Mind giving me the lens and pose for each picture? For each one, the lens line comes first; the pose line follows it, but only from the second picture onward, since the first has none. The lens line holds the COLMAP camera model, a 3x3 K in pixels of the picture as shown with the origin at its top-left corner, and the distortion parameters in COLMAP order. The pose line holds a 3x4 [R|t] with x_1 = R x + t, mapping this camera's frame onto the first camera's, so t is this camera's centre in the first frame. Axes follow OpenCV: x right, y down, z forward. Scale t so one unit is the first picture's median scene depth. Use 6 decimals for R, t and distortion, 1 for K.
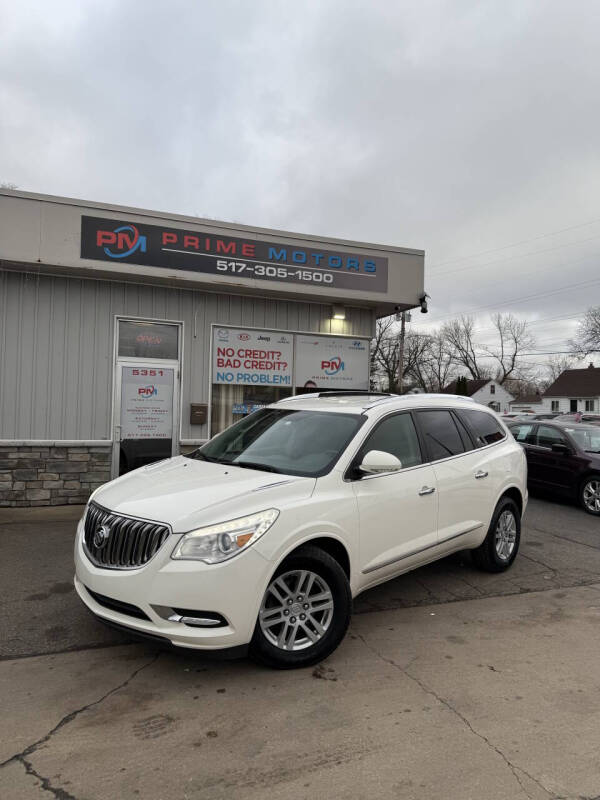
lens RADIAL K [[555.2, 0, 301.7], [0, 555.2, 405.5], [0, 0, 1]] dist [0.050975, -0.055723]
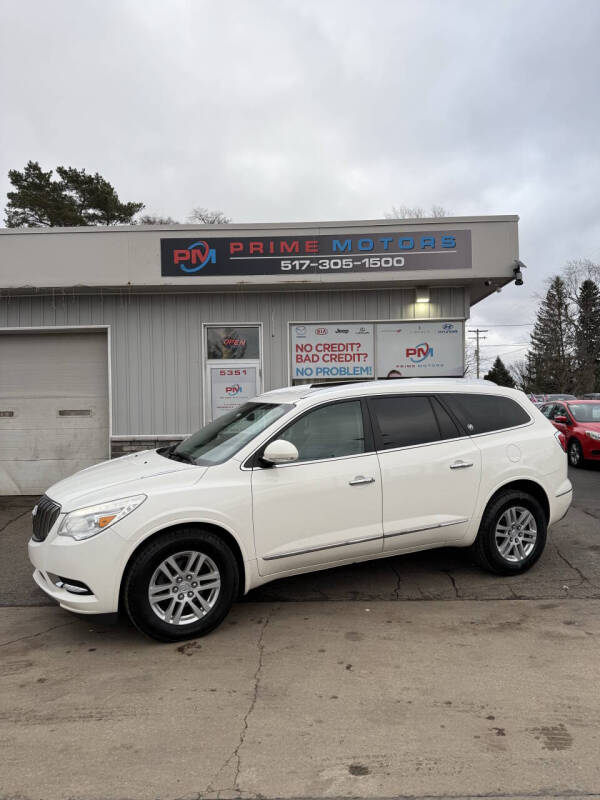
lens RADIAL K [[555.2, 0, 296.6], [0, 555.2, 408.2], [0, 0, 1]] dist [0.050975, -0.055723]
pose [[0.918958, -0.037515, -0.392567, 0.266893], [0.043337, 0.999043, 0.005976, 0.009939], [0.391967, -0.022504, 0.919704, 0.045014]]
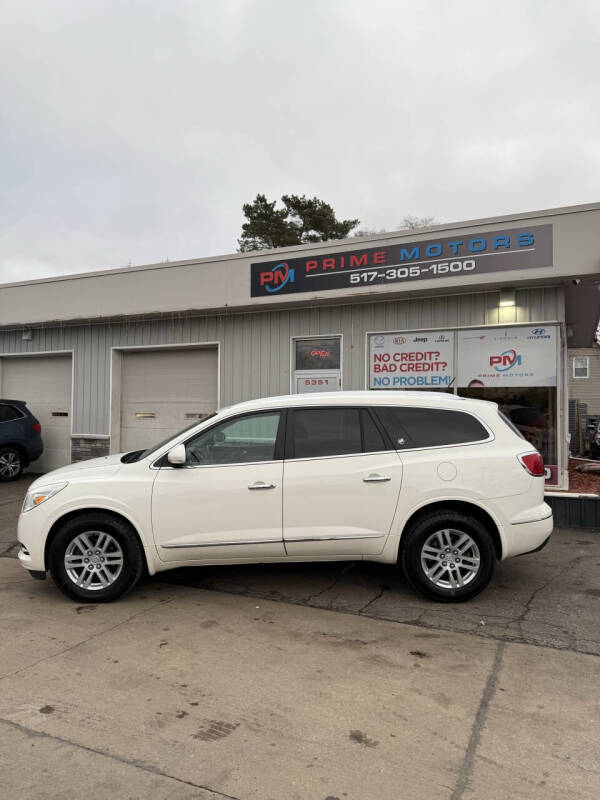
lens RADIAL K [[555.2, 0, 292.9], [0, 555.2, 404.1], [0, 0, 1]] dist [0.050975, -0.055723]
pose [[0.672818, -0.030764, -0.739168, 0.546481], [0.016863, 0.999513, -0.026251, 0.016094], [0.739616, 0.005197, 0.673009, 0.189512]]
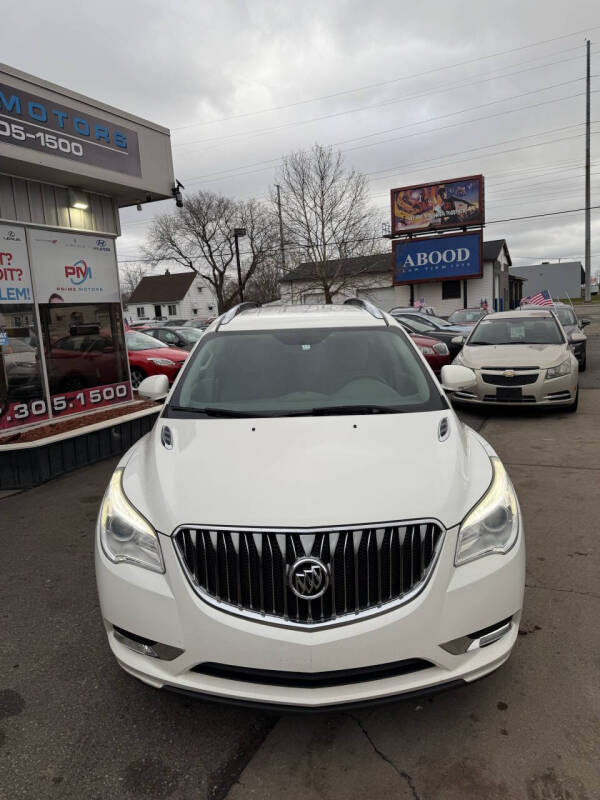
lens RADIAL K [[555.2, 0, 294.9], [0, 555.2, 397.9], [0, 0, 1]] dist [0.050975, -0.055723]
pose [[0.742241, -0.168466, 0.648612, -0.287380], [0.071665, 0.982289, 0.173123, -0.015961], [-0.666291, -0.082016, 0.741168, 0.249657]]
